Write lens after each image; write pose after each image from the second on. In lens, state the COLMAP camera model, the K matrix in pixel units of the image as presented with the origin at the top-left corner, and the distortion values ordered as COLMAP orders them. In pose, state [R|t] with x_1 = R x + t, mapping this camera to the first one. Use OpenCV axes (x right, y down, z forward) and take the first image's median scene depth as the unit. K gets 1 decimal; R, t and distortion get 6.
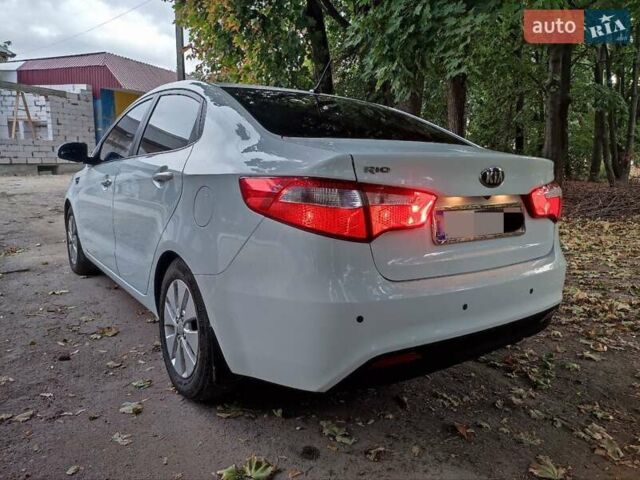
lens RADIAL K [[470.2, 0, 320.6], [0, 470.2, 242.7], [0, 0, 1]] dist [0.070017, -0.059433]
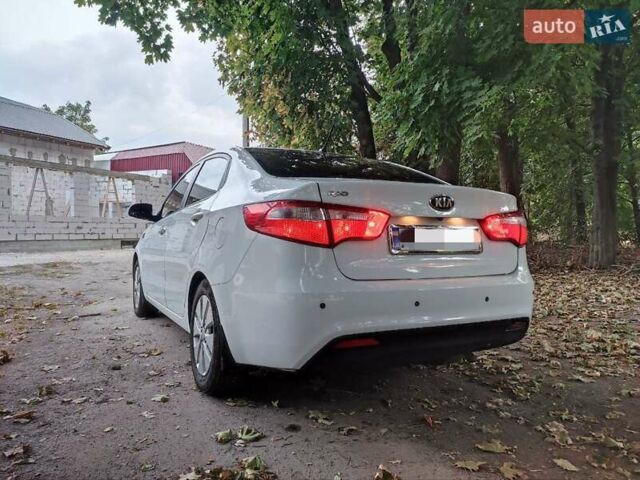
lens RADIAL K [[470.2, 0, 320.6], [0, 470.2, 242.7], [0, 0, 1]] dist [0.070017, -0.059433]
pose [[0.990738, -0.015956, -0.134847, 0.166011], [-0.005526, 0.987512, -0.157448, 0.127695], [0.135675, 0.156735, 0.978277, -0.187504]]
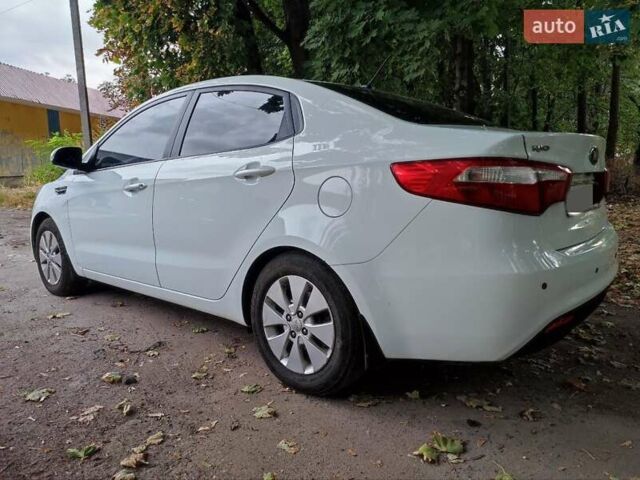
lens RADIAL K [[470.2, 0, 320.6], [0, 470.2, 242.7], [0, 0, 1]] dist [0.070017, -0.059433]
pose [[0.971872, -0.075363, 0.223127, -0.425772], [0.078821, 0.996867, -0.006621, 0.019526], [-0.221929, 0.024021, 0.974767, 0.033312]]
